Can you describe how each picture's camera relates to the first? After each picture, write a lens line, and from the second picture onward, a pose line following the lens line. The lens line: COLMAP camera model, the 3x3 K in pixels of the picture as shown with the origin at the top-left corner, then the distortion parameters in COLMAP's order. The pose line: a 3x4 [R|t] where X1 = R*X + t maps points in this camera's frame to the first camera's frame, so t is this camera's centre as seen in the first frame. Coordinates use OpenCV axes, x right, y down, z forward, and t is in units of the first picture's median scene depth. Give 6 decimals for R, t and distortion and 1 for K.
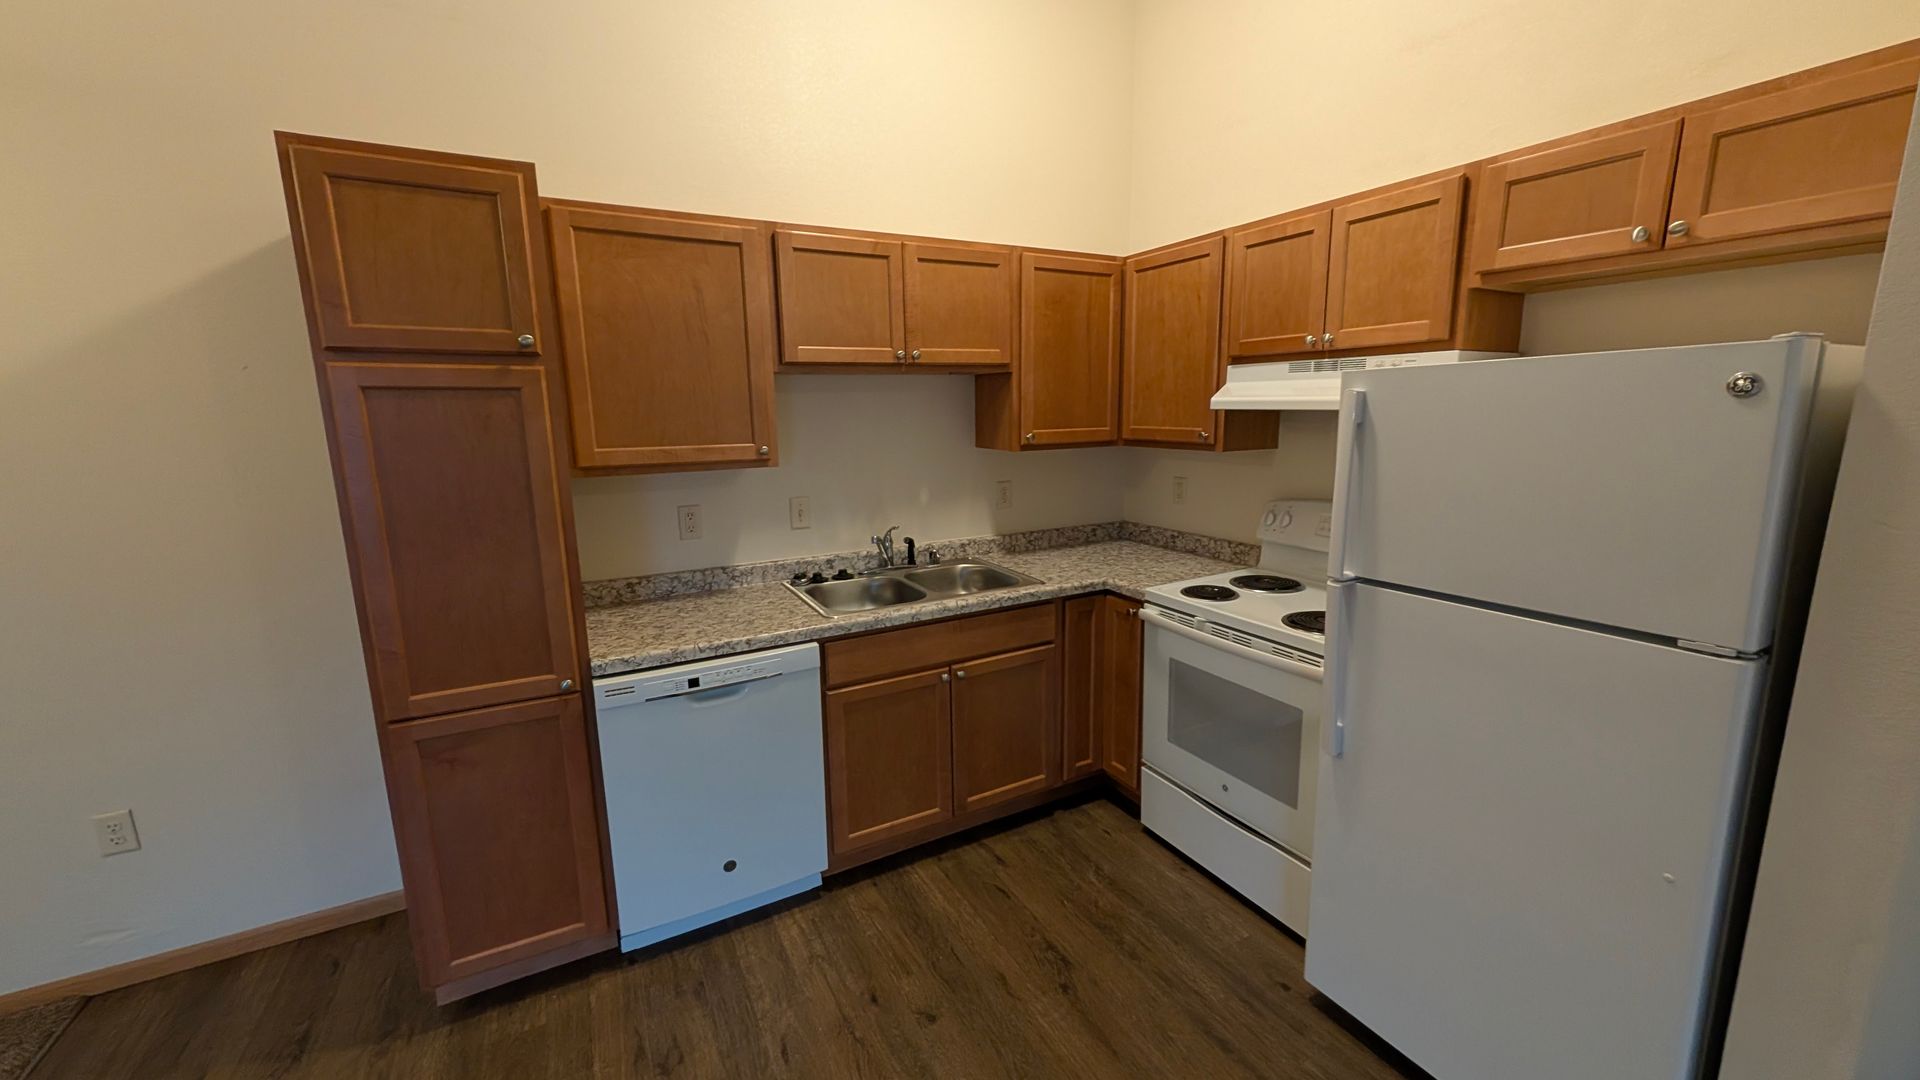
lens RADIAL K [[721.4, 0, 958.3], [0, 721.4, 536.5], [0, 0, 1]] dist [0.001059, 0.000166]
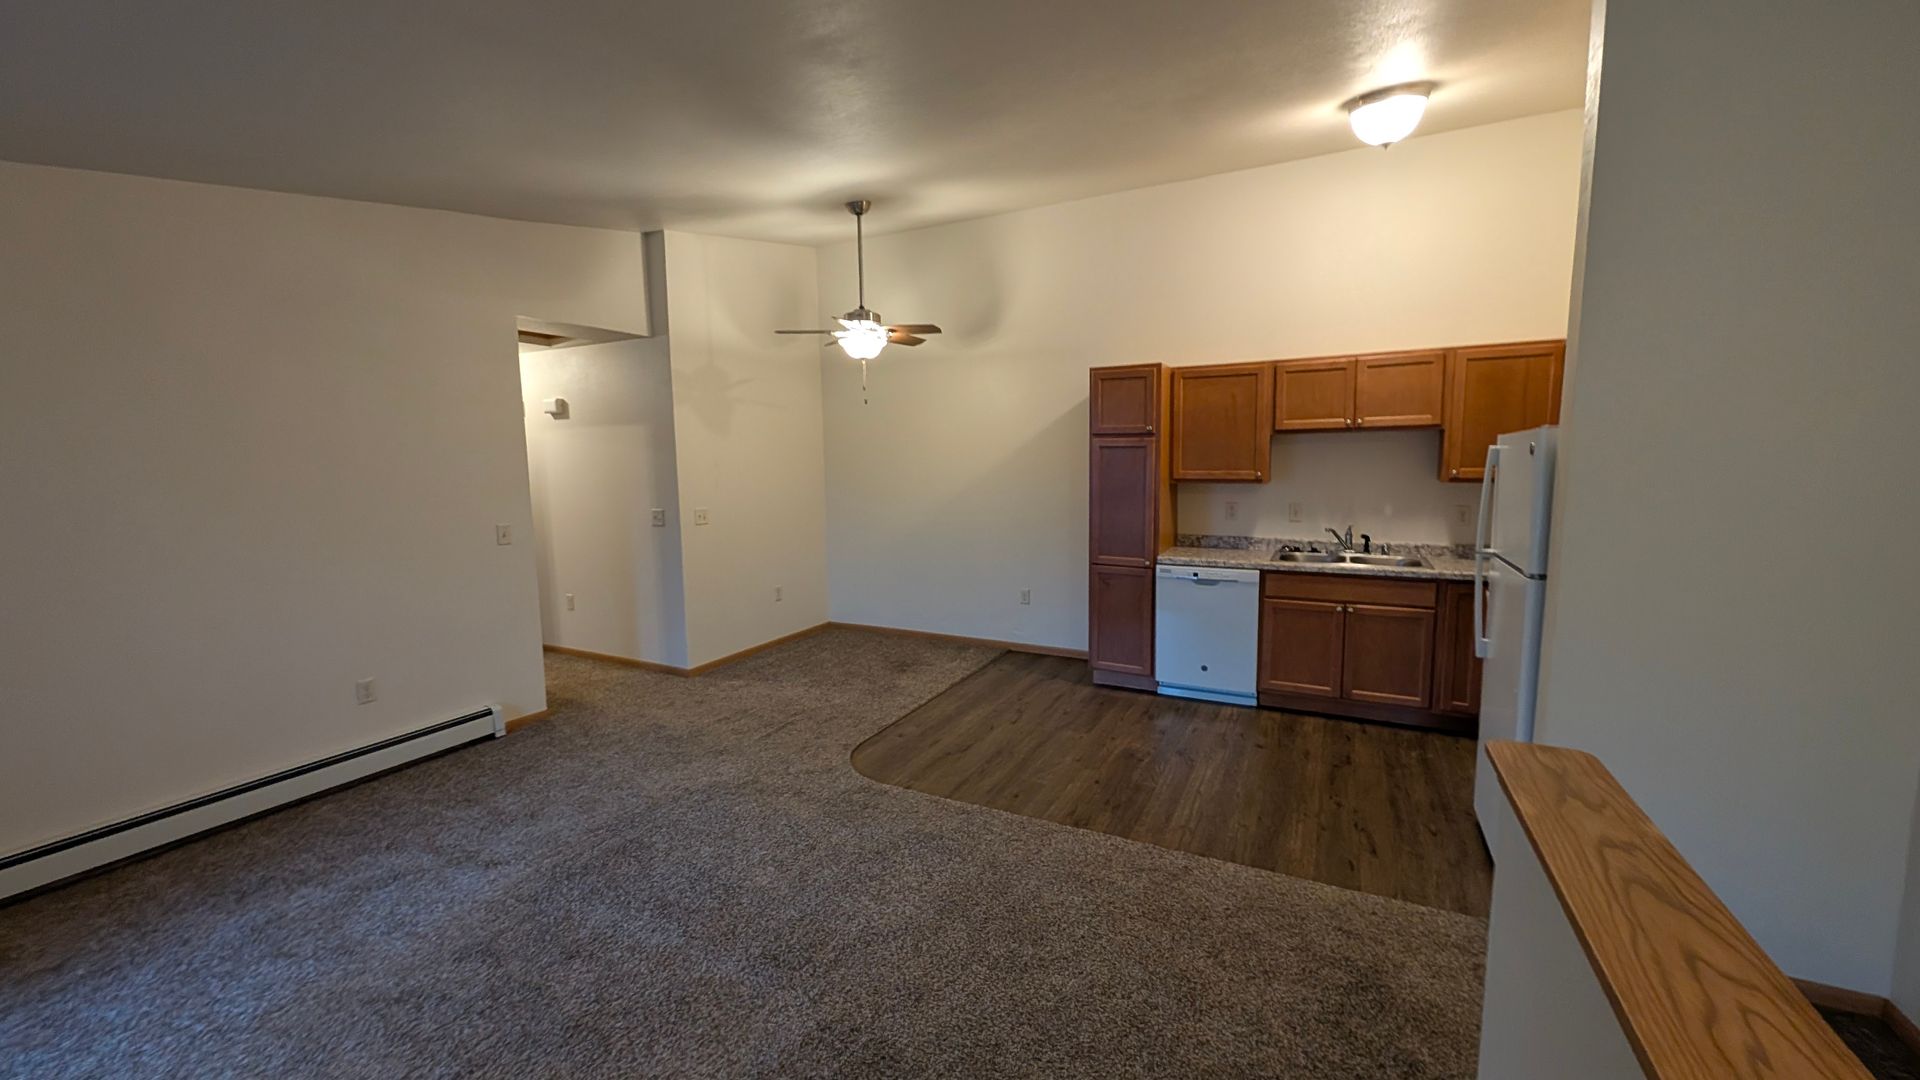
lens RADIAL K [[721.4, 0, 964.2], [0, 721.4, 536.5], [0, 0, 1]] dist [0.001059, 0.000166]
pose [[0.565350, 0.103016, -0.818393, 0.898598], [-0.140965, 0.989641, 0.027193, 0.106264], [0.812717, 0.099991, 0.574015, -0.759222]]
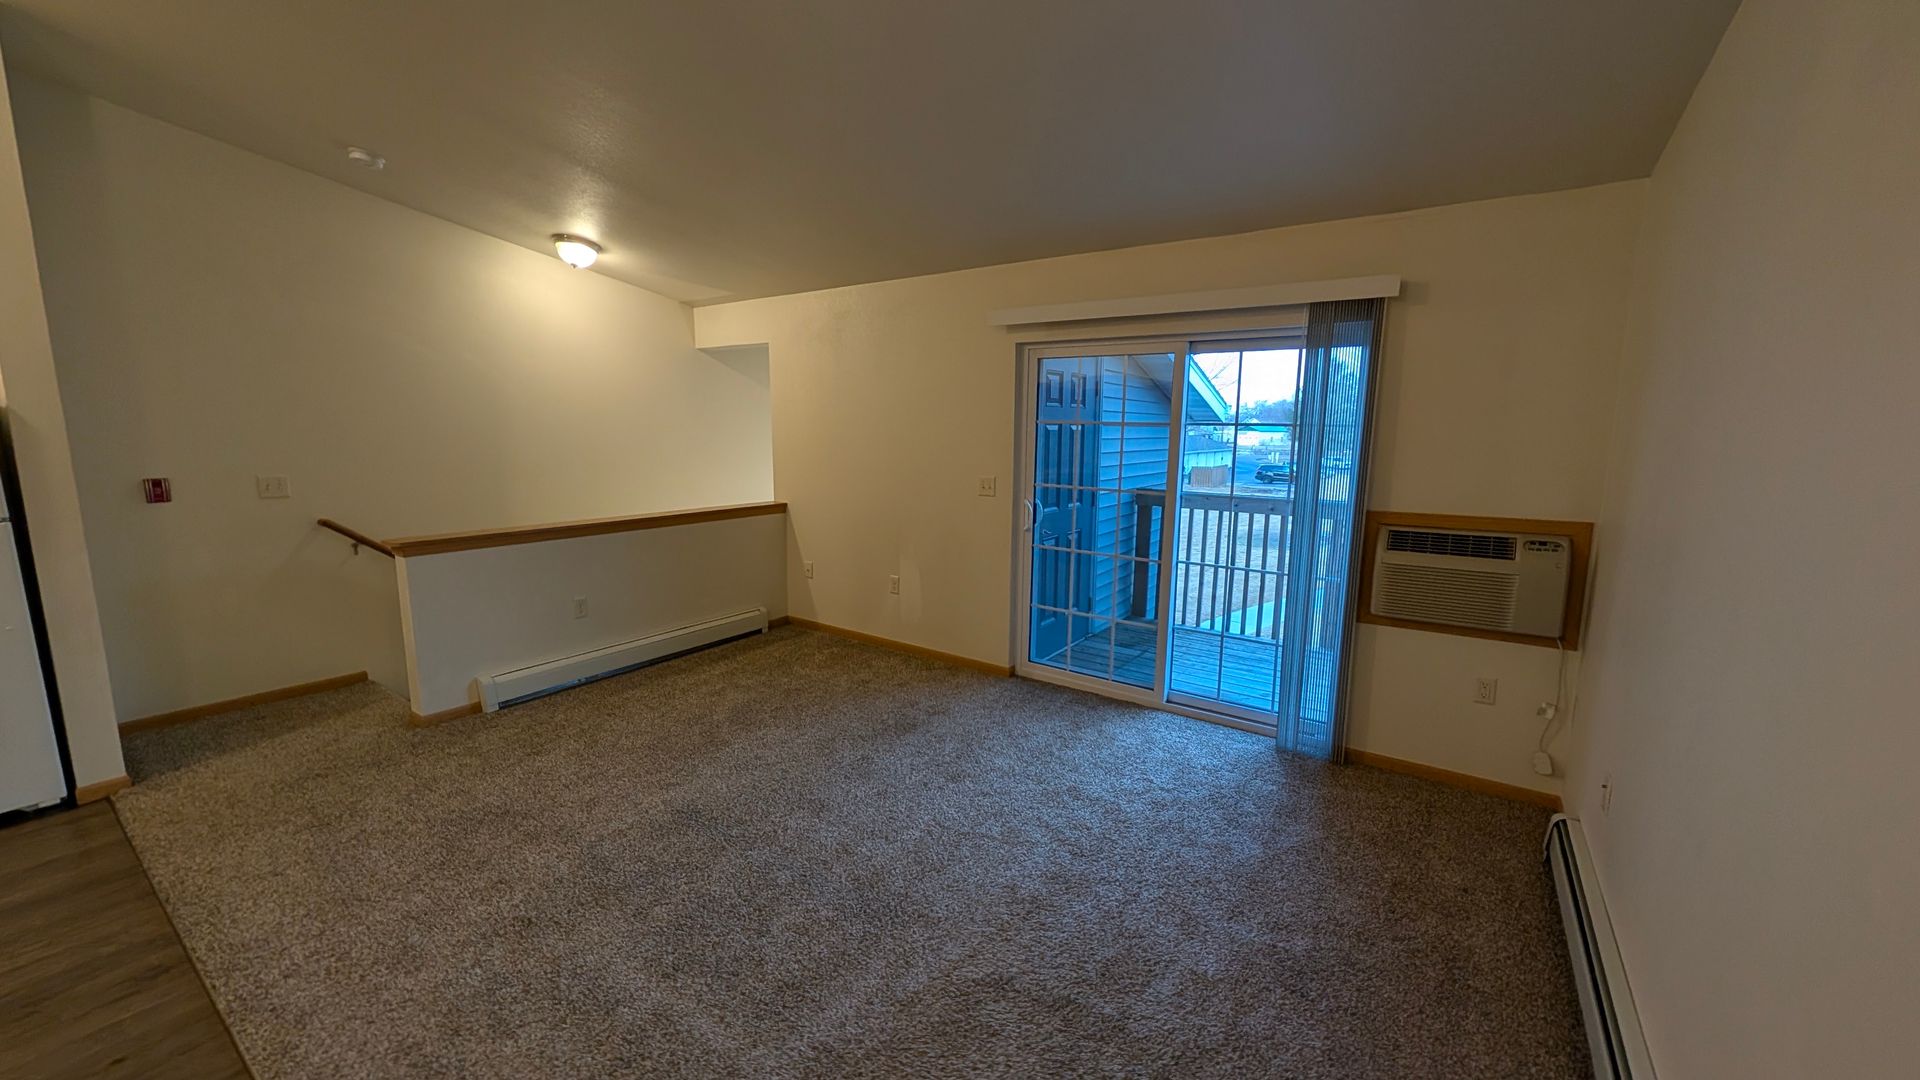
lens RADIAL K [[721.4, 0, 964.3], [0, 721.4, 534.8], [0, 0, 1]] dist [0.001059, 0.000166]
pose [[-0.443836, -0.124673, 0.887393, -1.168645], [0.156889, 0.964168, 0.213929, 0.094901], [-0.882267, 0.234172, -0.408373, -0.387742]]
